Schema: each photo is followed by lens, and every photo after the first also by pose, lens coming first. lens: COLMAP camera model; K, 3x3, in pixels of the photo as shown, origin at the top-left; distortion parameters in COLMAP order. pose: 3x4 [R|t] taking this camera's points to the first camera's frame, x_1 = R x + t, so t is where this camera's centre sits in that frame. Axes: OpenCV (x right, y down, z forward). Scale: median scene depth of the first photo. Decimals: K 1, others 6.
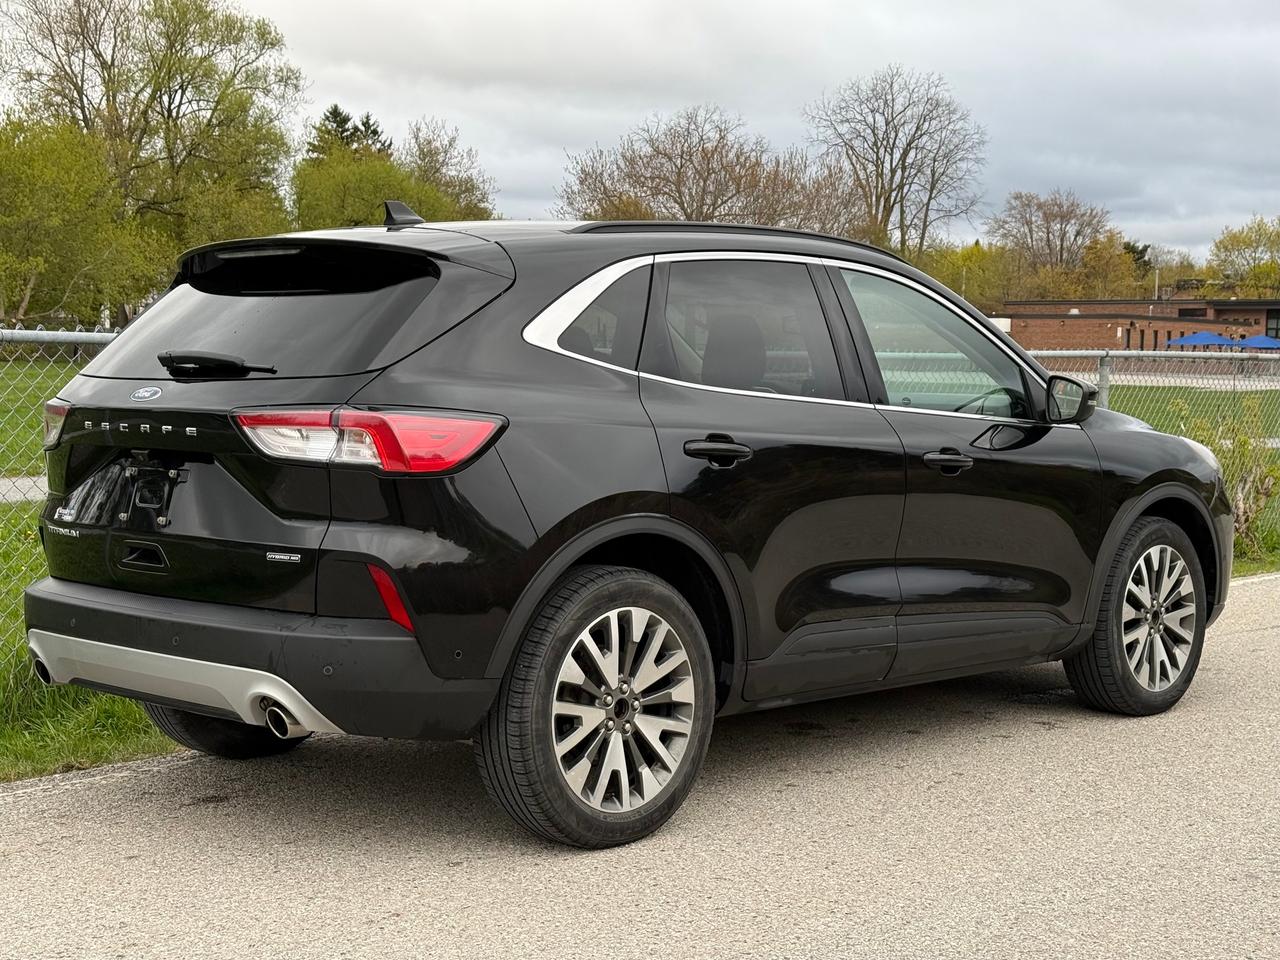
lens RADIAL K [[1921.3, 0, 640.0], [0, 1921.3, 480.0], [0, 0, 1]] dist [0.159631, 0.022335]
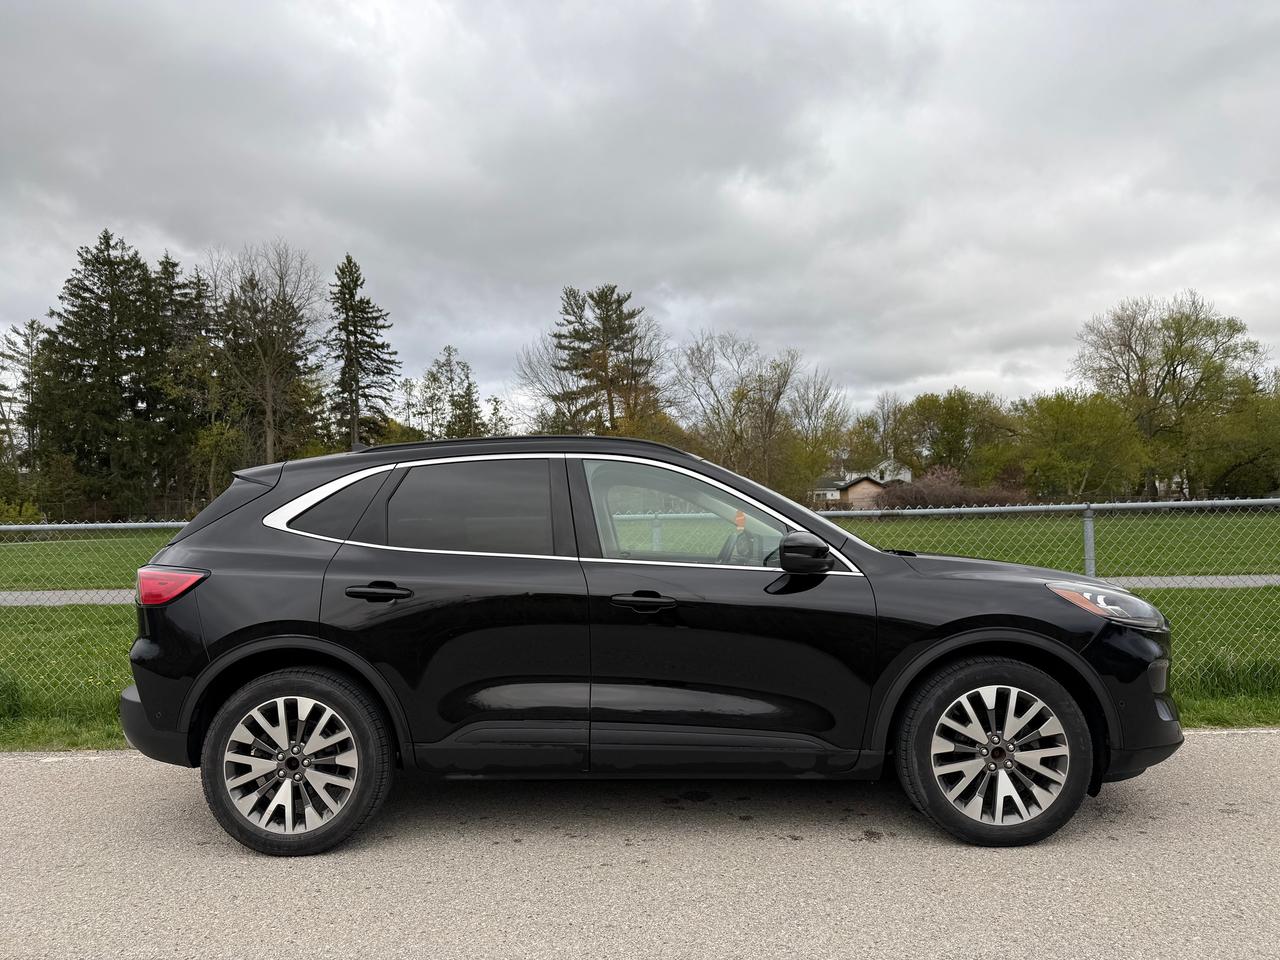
lens RADIAL K [[888.6, 0, 628.3], [0, 888.6, 485.8], [0, 0, 1]] dist [0.085555, -0.088048]
pose [[0.669327, -0.053132, -0.741065, 0.517674], [-0.016053, 0.996173, -0.085922, -0.031822], [0.742794, 0.069406, 0.665913, 0.513391]]
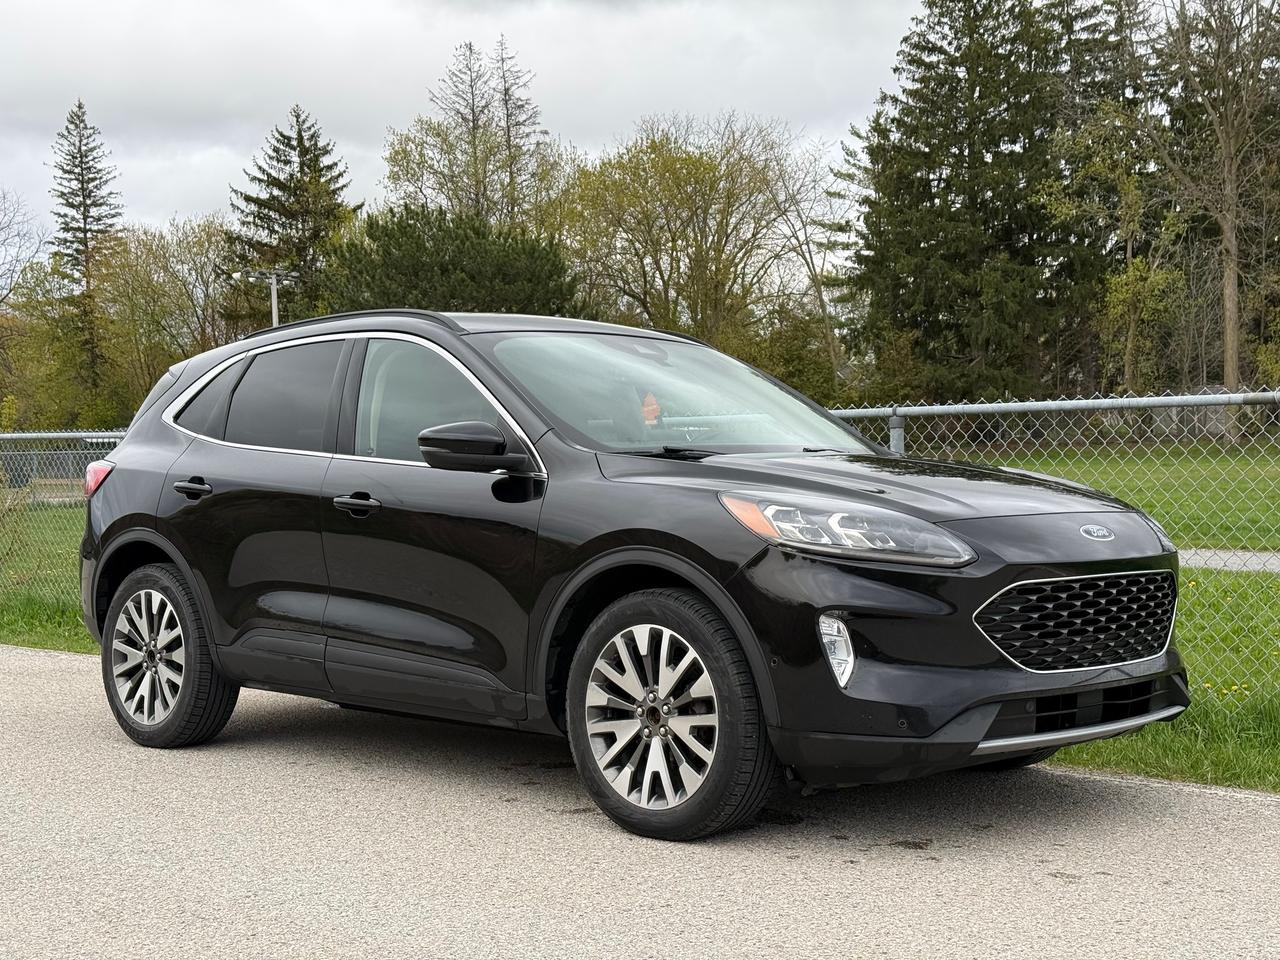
lens RADIAL K [[1803.3, 0, 640.2], [0, 1803.3, 485.7], [0, 0, 1]] dist [0.097281, -0.014502]
pose [[-0.024375, -0.001277, -0.999702, 1.031227], [-0.044868, 0.998993, -0.000182, -0.024100], [0.998696, 0.044850, -0.024407, 1.029347]]
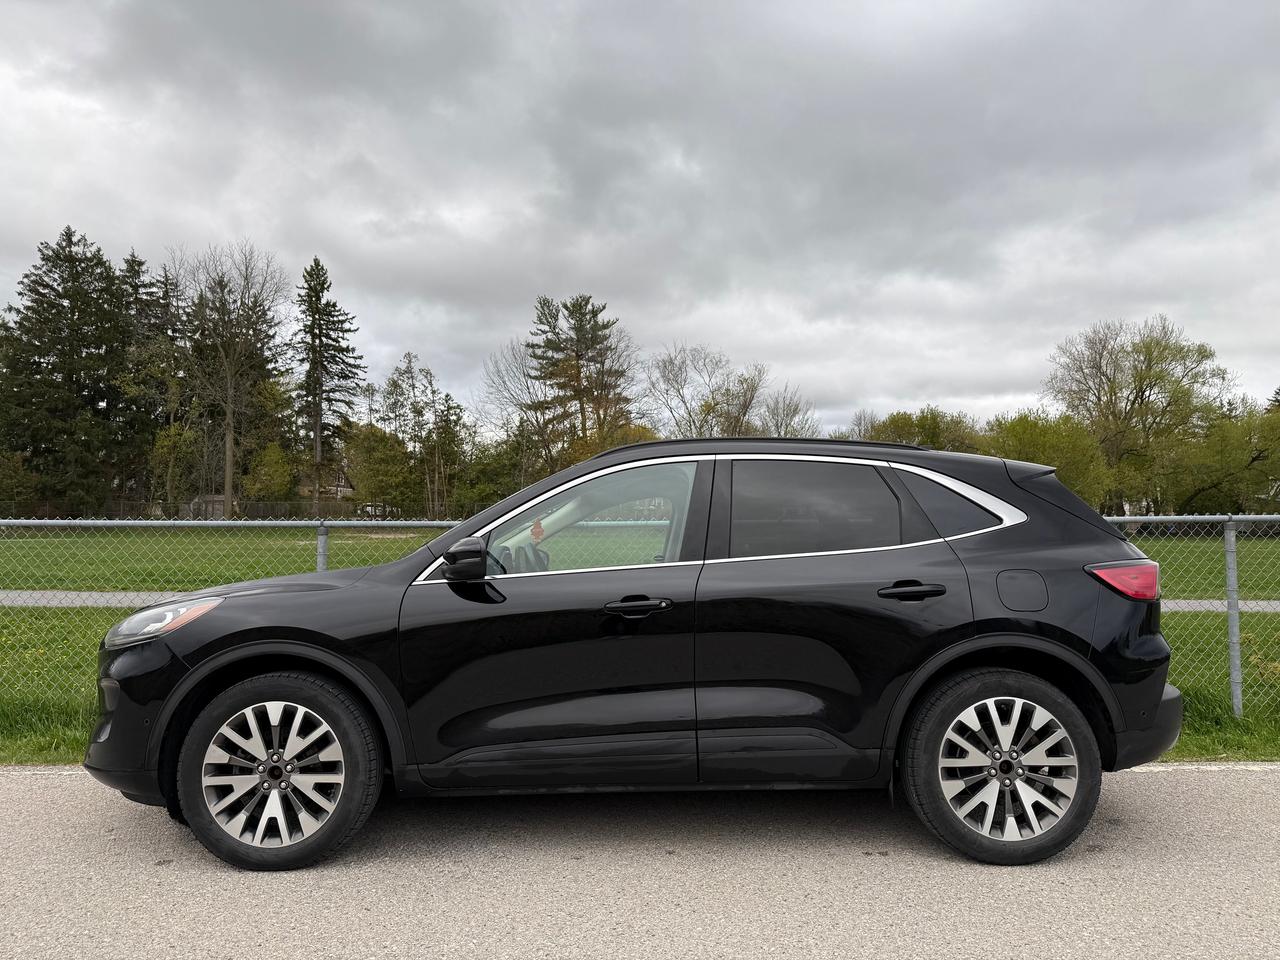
lens RADIAL K [[889.8, 0, 642.7], [0, 889.8, 481.8], [0, 0, 1]] dist [0.109321, -0.119816]
pose [[0.678893, -0.051102, -0.732456, 0.766013], [-0.037763, 0.993825, -0.104339, -0.037938], [0.733265, 0.098495, 0.672771, 0.830414]]
